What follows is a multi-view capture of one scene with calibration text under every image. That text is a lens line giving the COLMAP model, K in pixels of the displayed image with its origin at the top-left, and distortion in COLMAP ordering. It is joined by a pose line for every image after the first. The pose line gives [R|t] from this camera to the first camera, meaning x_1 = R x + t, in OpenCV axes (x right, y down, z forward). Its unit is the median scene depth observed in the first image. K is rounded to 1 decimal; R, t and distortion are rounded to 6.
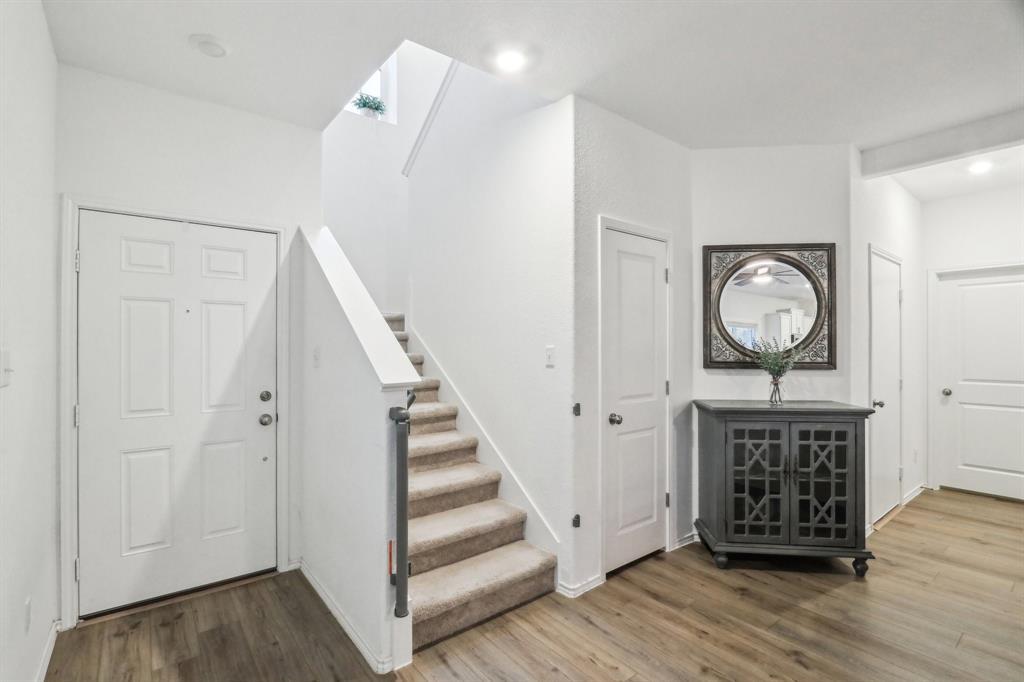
lens RADIAL K [[468.9, 0, 506.3], [0, 468.9, 345.0], [0, 0, 1]] dist [-0.006103, -0.001010]
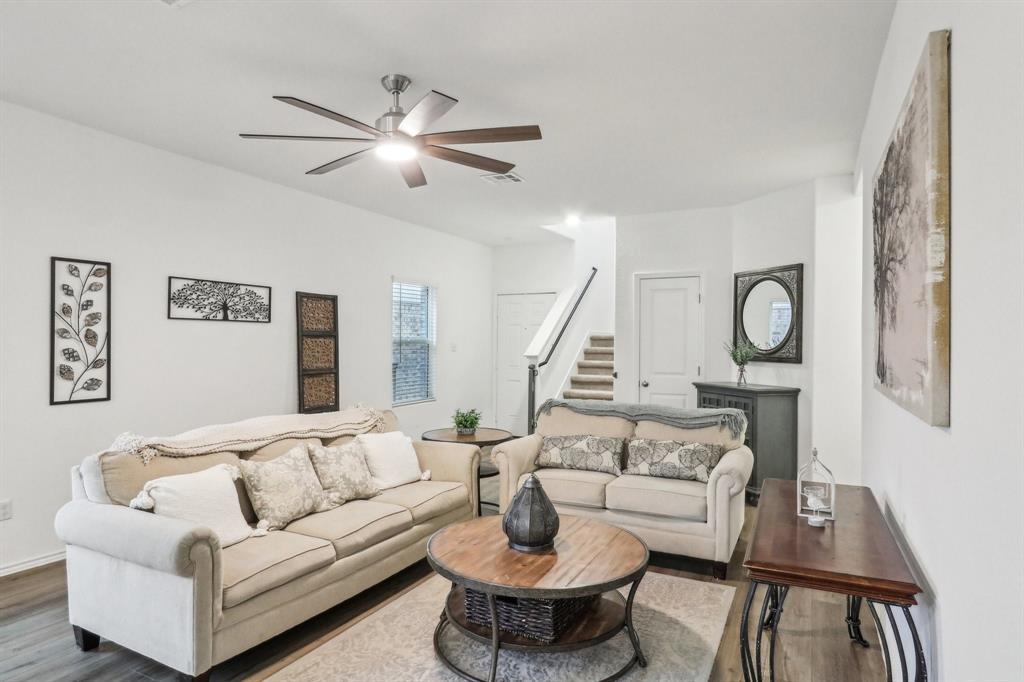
lens RADIAL K [[599.0, 0, 511.0], [0, 599.0, 342.1], [0, 0, 1]] dist [0.000834, 0.000089]
pose [[0.429618, 0.002873, -0.903006, 1.903876], [-0.008261, 0.999966, -0.000749, 0.001987], [0.902973, 0.007781, 0.429627, -0.415151]]
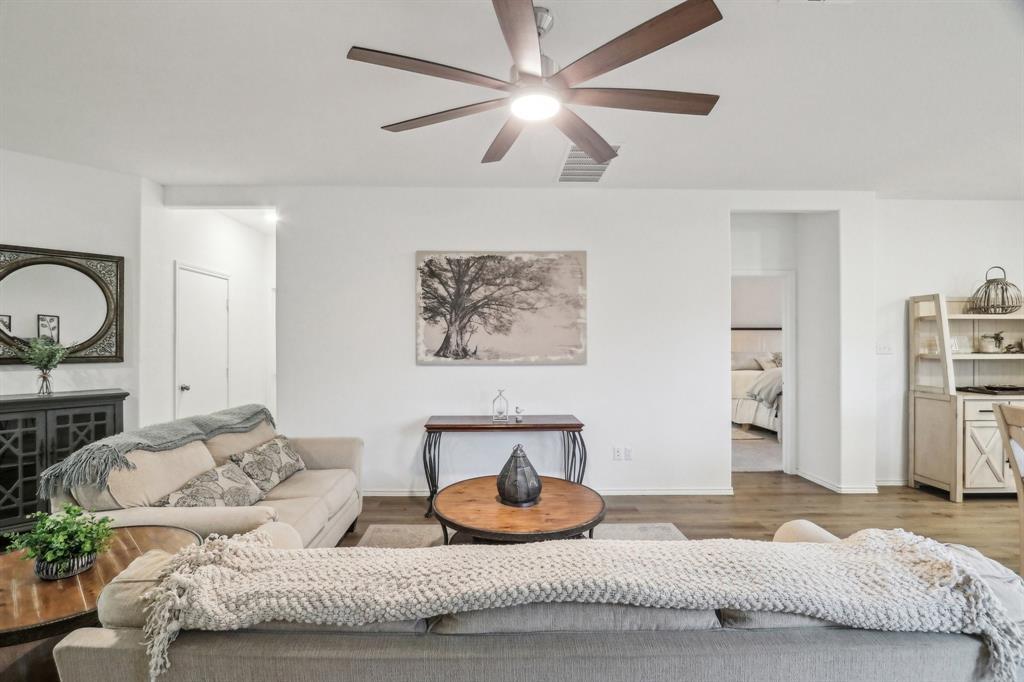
lens RADIAL K [[468.9, 0, 506.1], [0, 468.9, 339.7], [0, 0, 1]] dist [-0.006103, -0.001010]
pose [[0.602076, 0.001071, 0.798438, 0.352419], [-0.001448, 0.999999, -0.000250, -0.006539], [-0.798437, -0.001006, 0.602077, -0.533336]]
